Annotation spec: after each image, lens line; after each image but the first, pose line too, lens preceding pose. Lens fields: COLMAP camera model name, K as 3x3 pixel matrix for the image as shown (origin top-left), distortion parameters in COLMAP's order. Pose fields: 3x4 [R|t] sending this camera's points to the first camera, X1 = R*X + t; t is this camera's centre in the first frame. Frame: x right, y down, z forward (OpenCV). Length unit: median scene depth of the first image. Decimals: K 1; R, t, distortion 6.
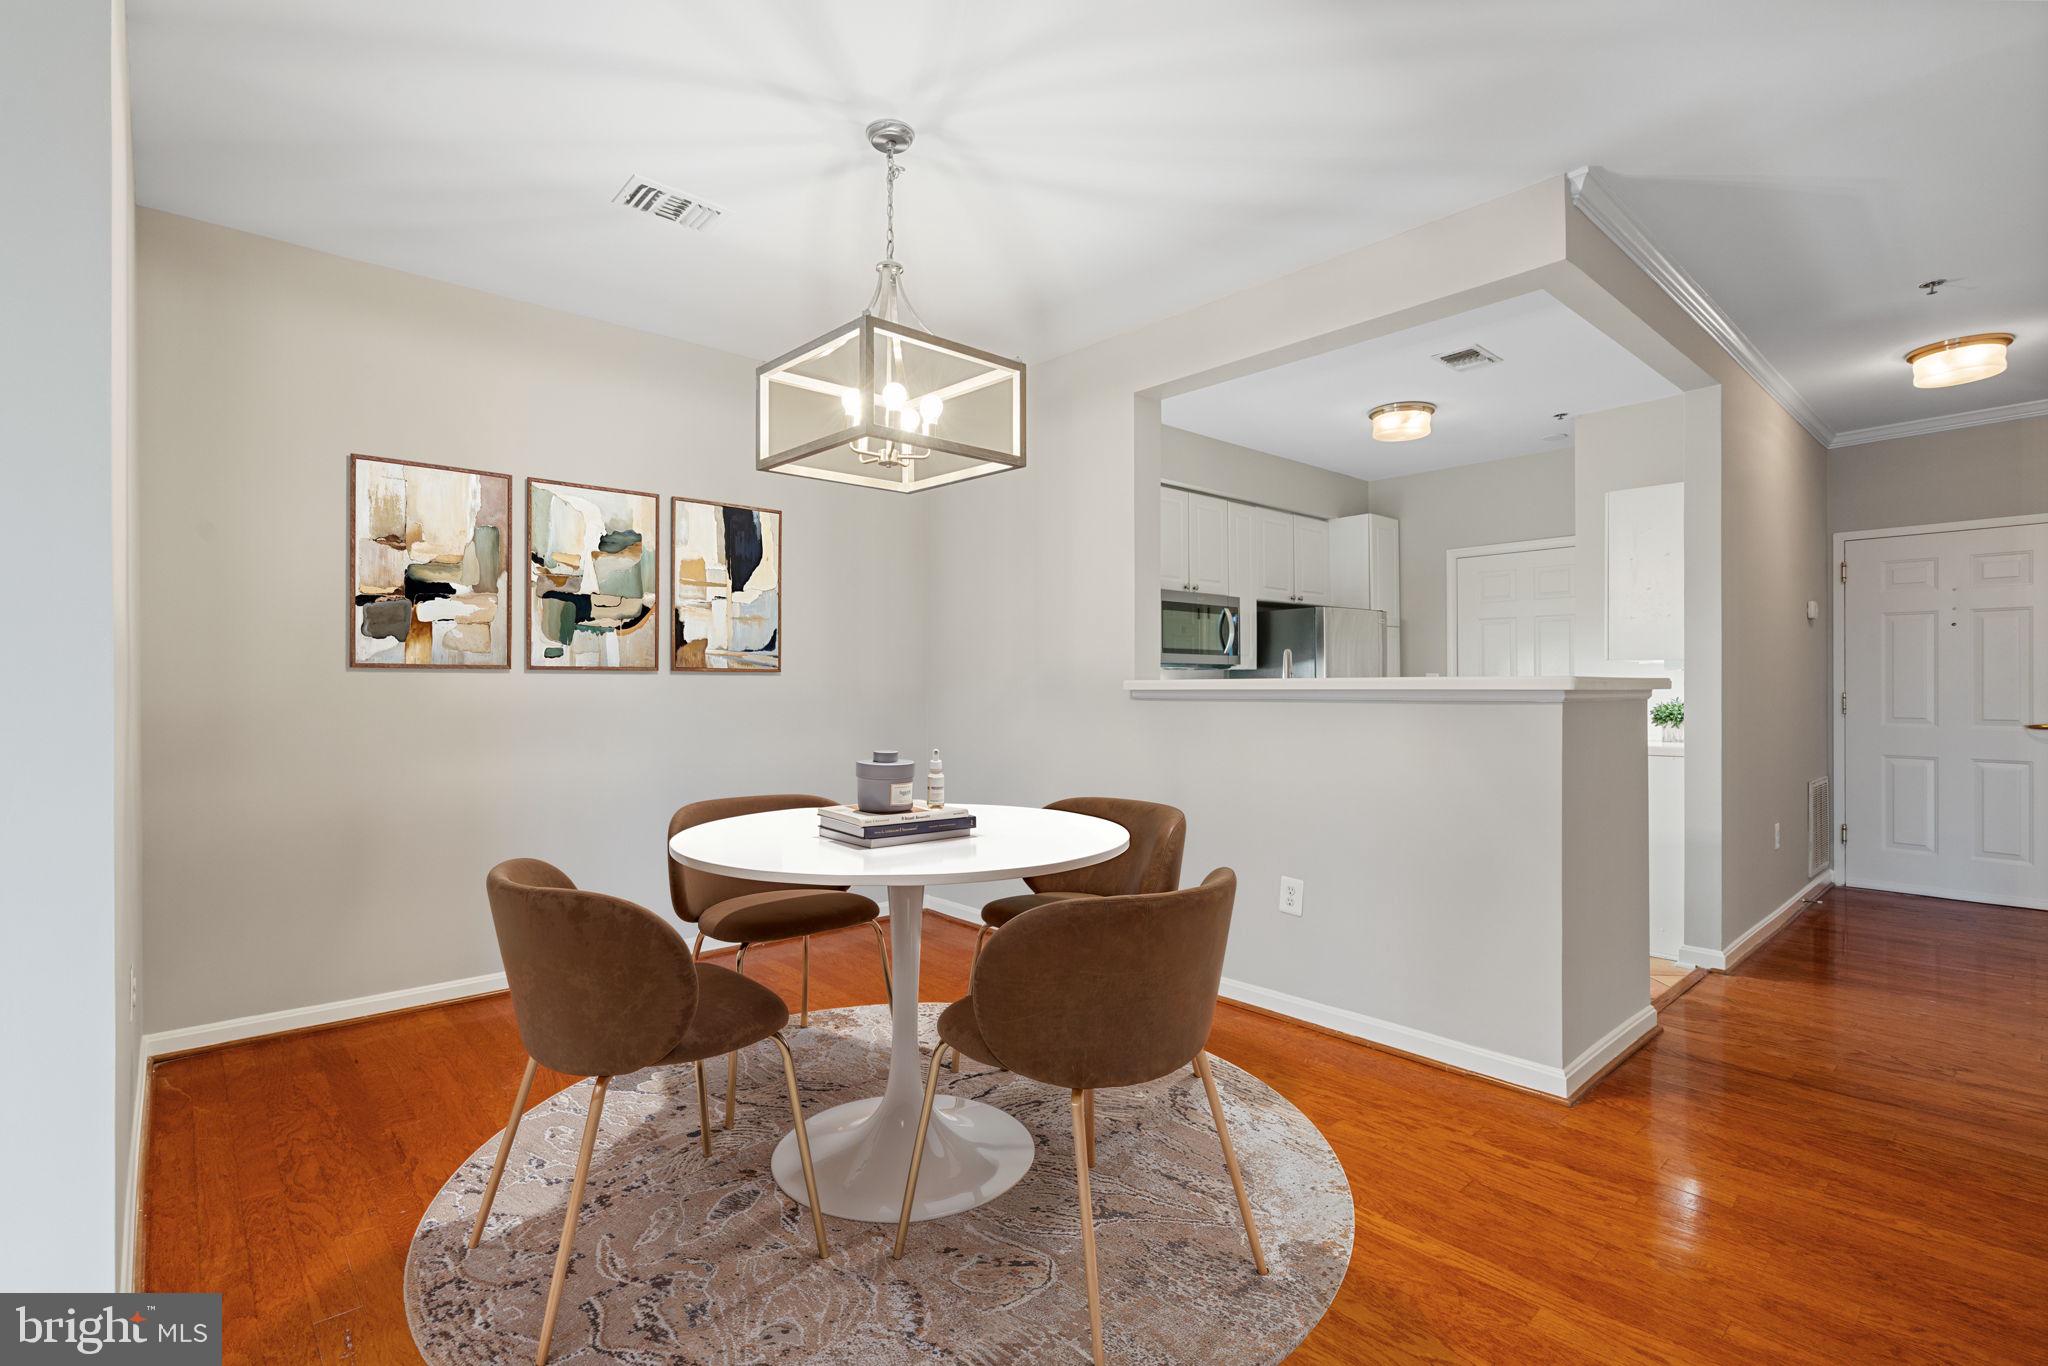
lens RADIAL K [[932.1, 0, 1018.7], [0, 932.1, 680.7], [0, 0, 1]] dist [-0.000652, 0.000104]
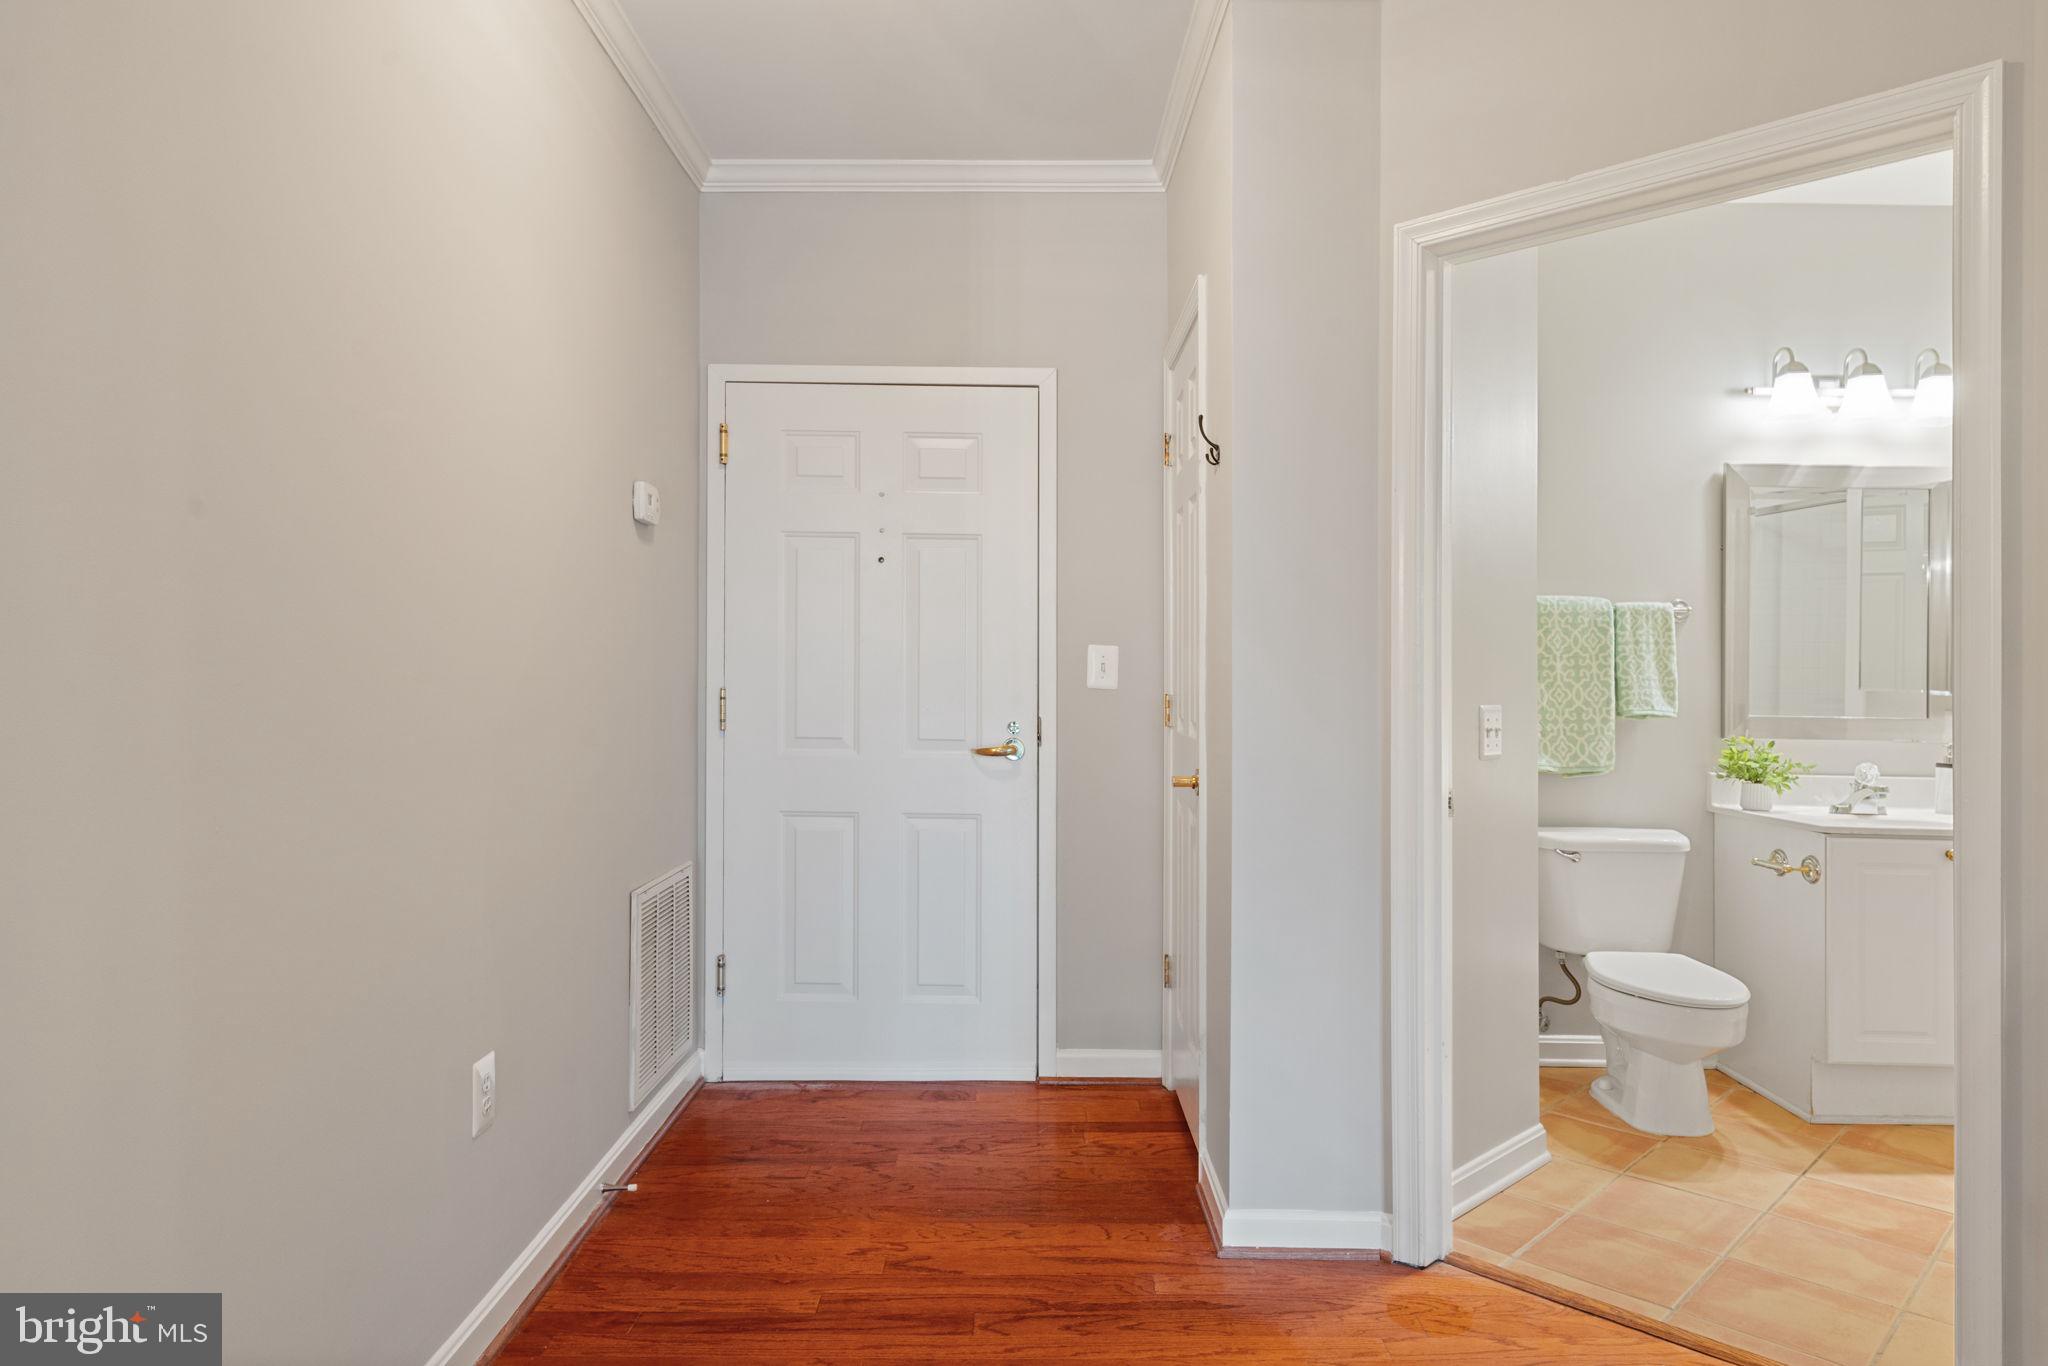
lens RADIAL K [[932.1, 0, 1018.7], [0, 932.1, 680.7], [0, 0, 1]] dist [-0.000652, 0.000104]
pose [[0.663299, 0.007732, 0.748314, 0.667142], [-0.007116, 0.999967, -0.004025, 0.010042], [-0.748320, -0.002656, 0.663332, 0.597355]]
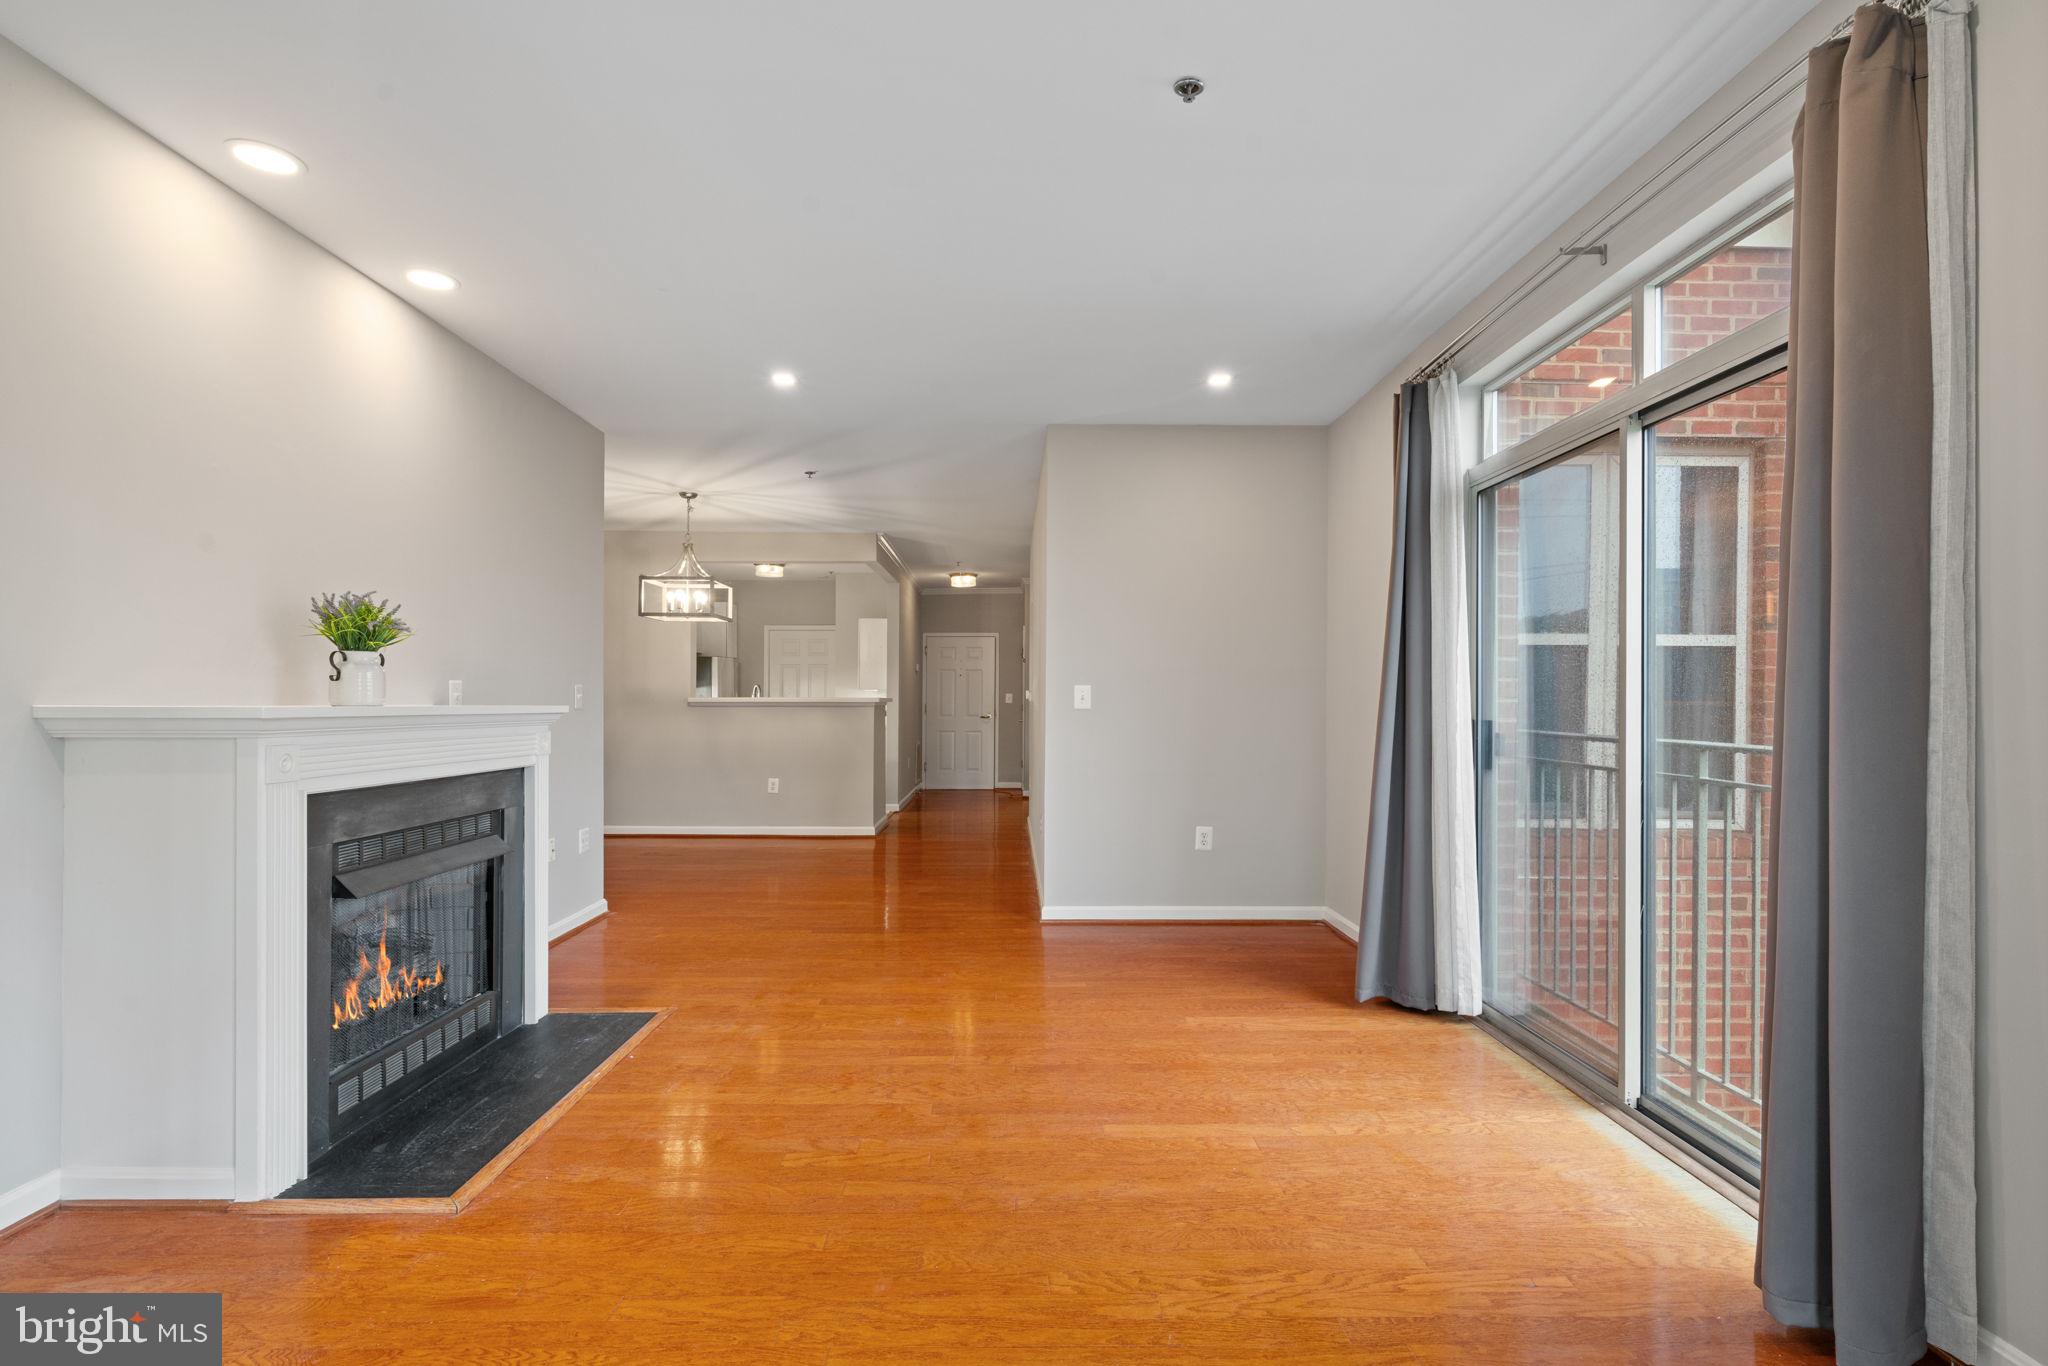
lens RADIAL K [[932.1, 0, 1018.7], [0, 932.1, 680.7], [0, 0, 1]] dist [-0.000652, 0.000104]
pose [[0.653507, 0.018488, 0.756695, -0.729404], [-0.008782, 0.999820, -0.016844, -0.007018], [-0.756870, 0.004362, 0.653551, -0.696459]]
